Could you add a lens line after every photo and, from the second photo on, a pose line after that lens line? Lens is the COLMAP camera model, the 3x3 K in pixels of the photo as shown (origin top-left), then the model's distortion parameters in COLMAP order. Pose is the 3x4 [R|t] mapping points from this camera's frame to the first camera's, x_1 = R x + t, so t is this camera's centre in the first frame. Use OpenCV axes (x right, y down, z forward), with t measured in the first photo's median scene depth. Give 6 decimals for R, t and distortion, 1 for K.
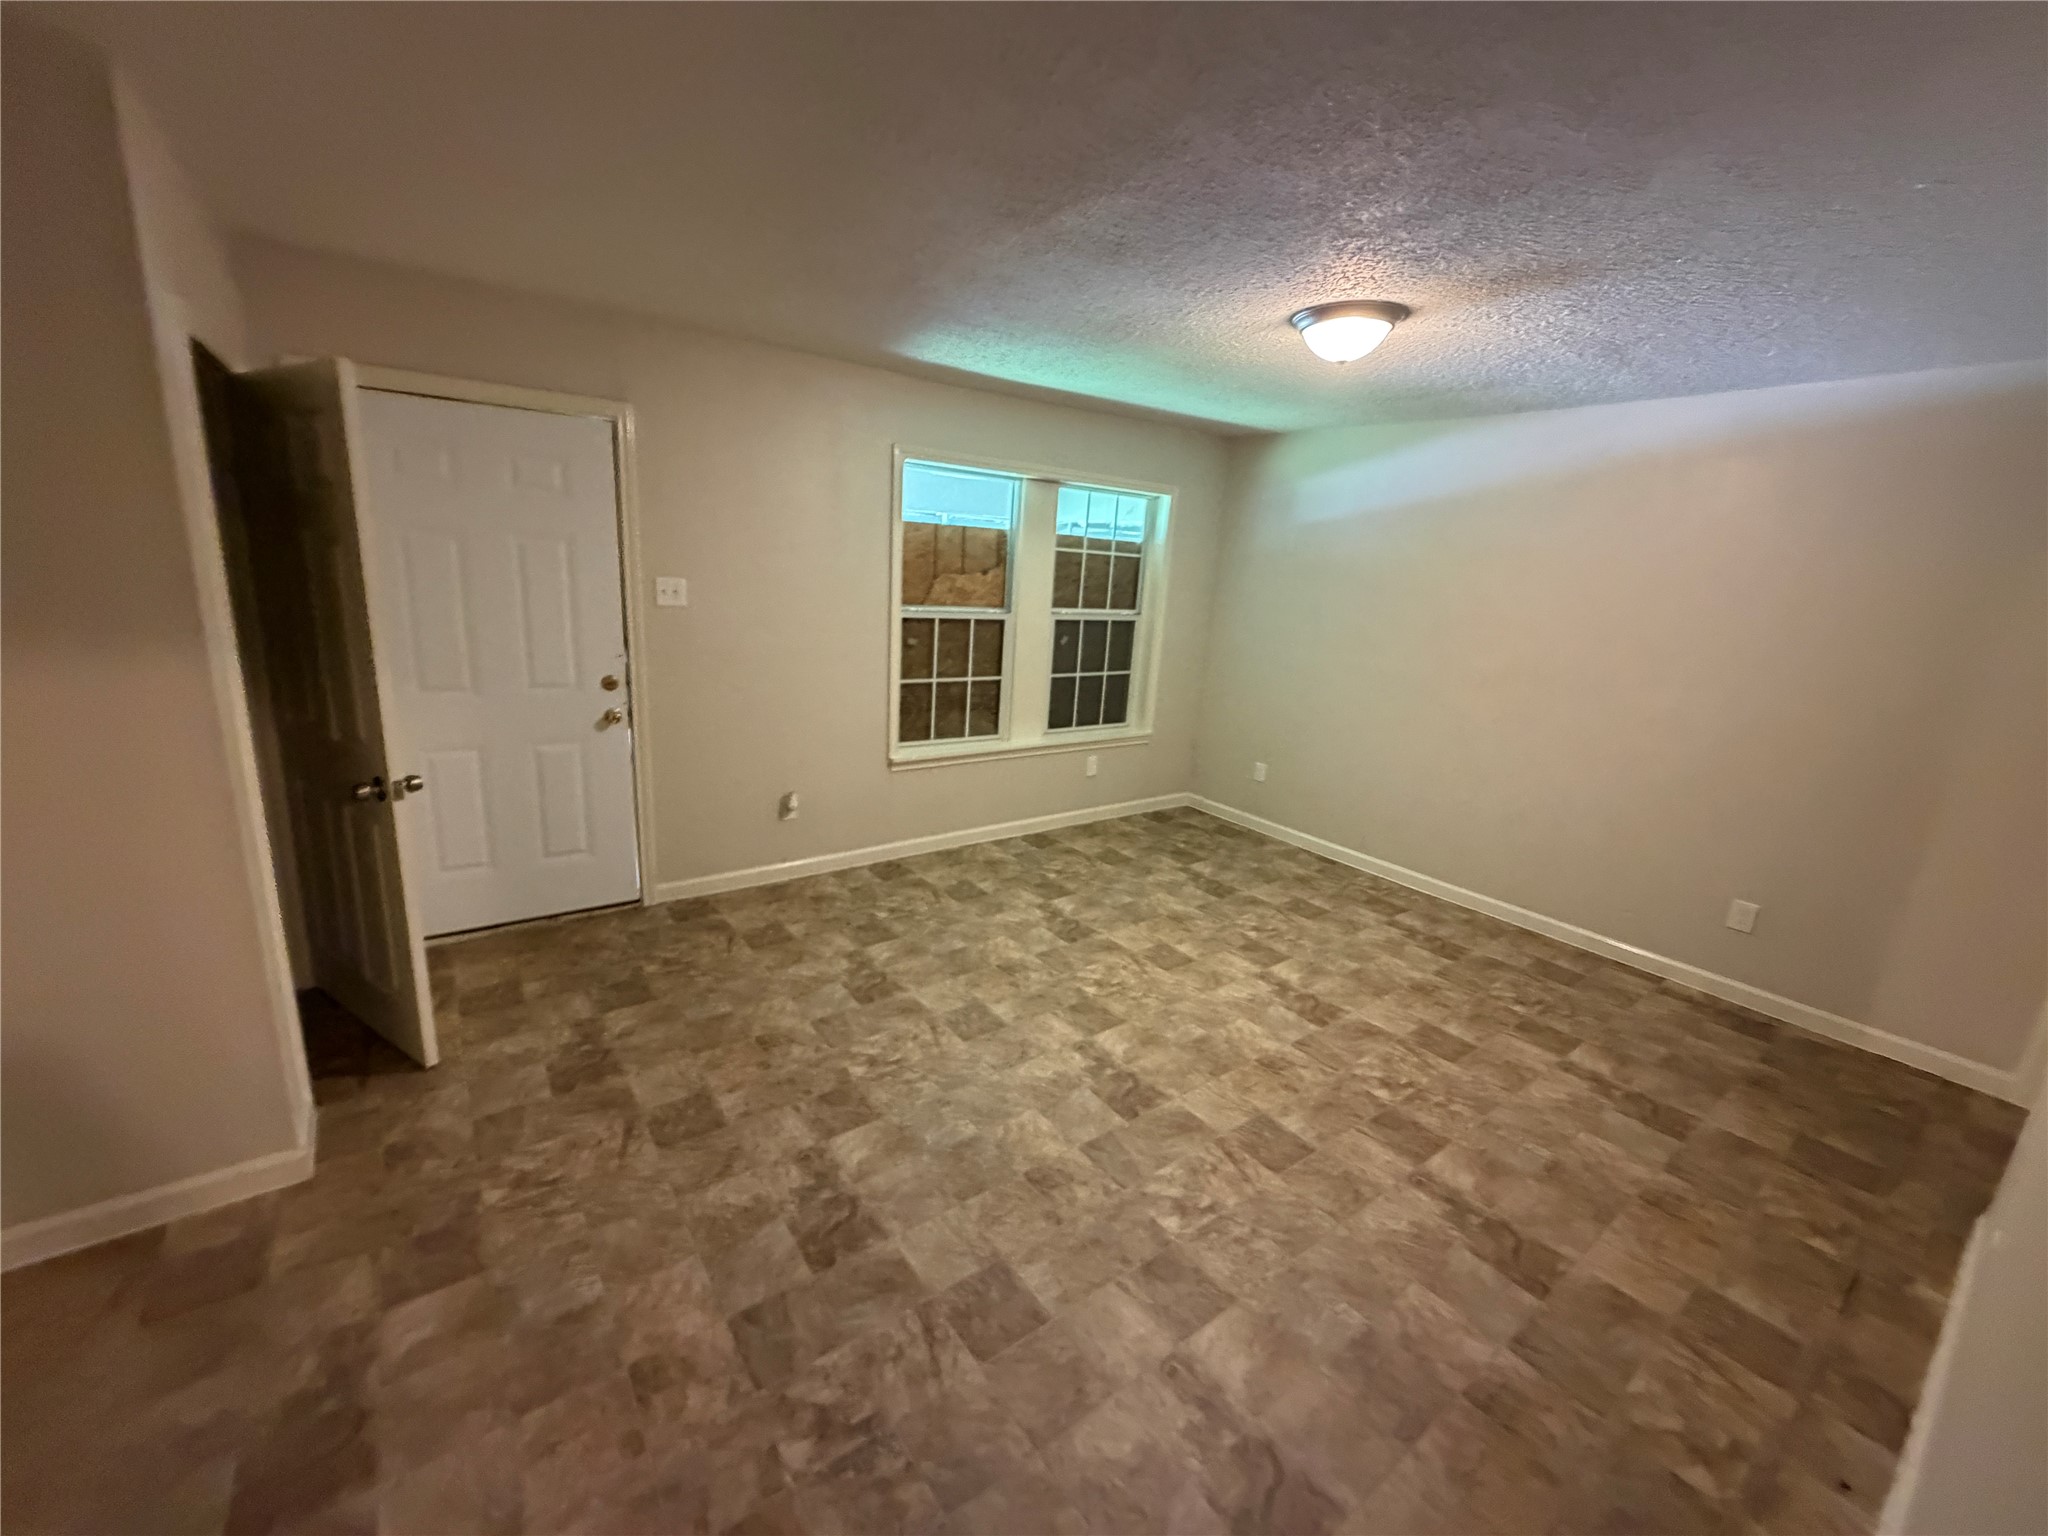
lens RADIAL K [[820.8, 0, 1021.2], [0, 820.8, 763.0], [0, 0, 1]] dist [-0.001452, -0.000489]
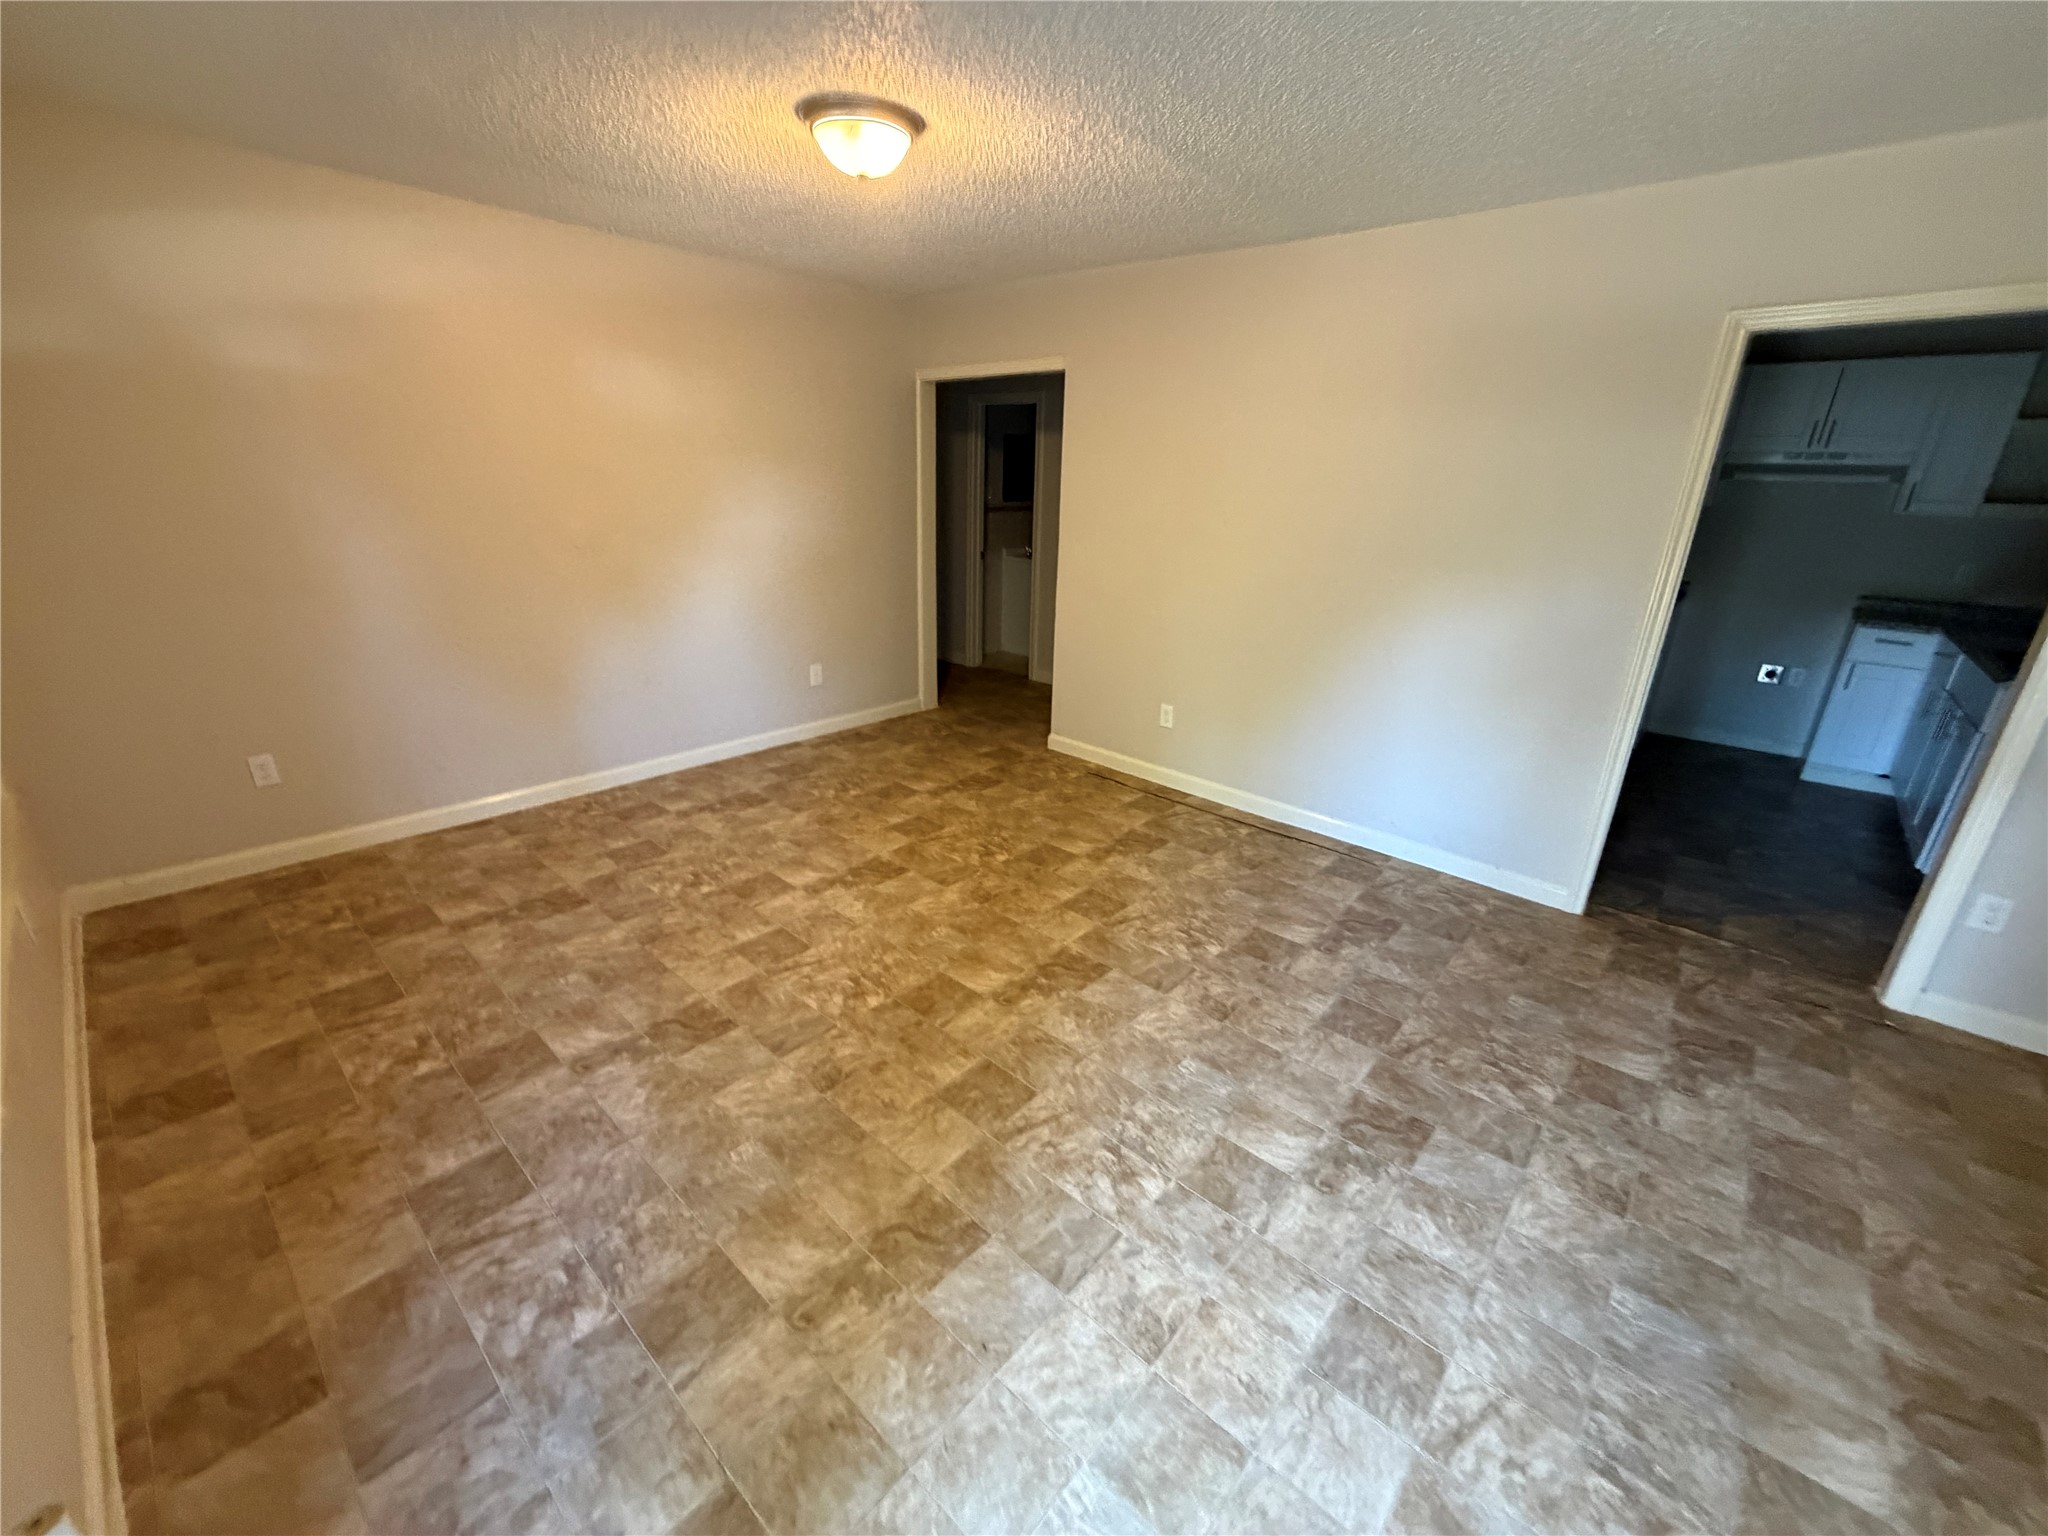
lens RADIAL K [[820.8, 0, 1023.1], [0, 820.8, 774.3], [0, 0, 1]] dist [-0.001452, -0.000489]
pose [[-0.210204, -0.395990, 0.893872, -0.554737], [0.194566, 0.879066, 0.435185, -0.218637], [-0.958101, 0.265395, -0.107738, 0.910943]]
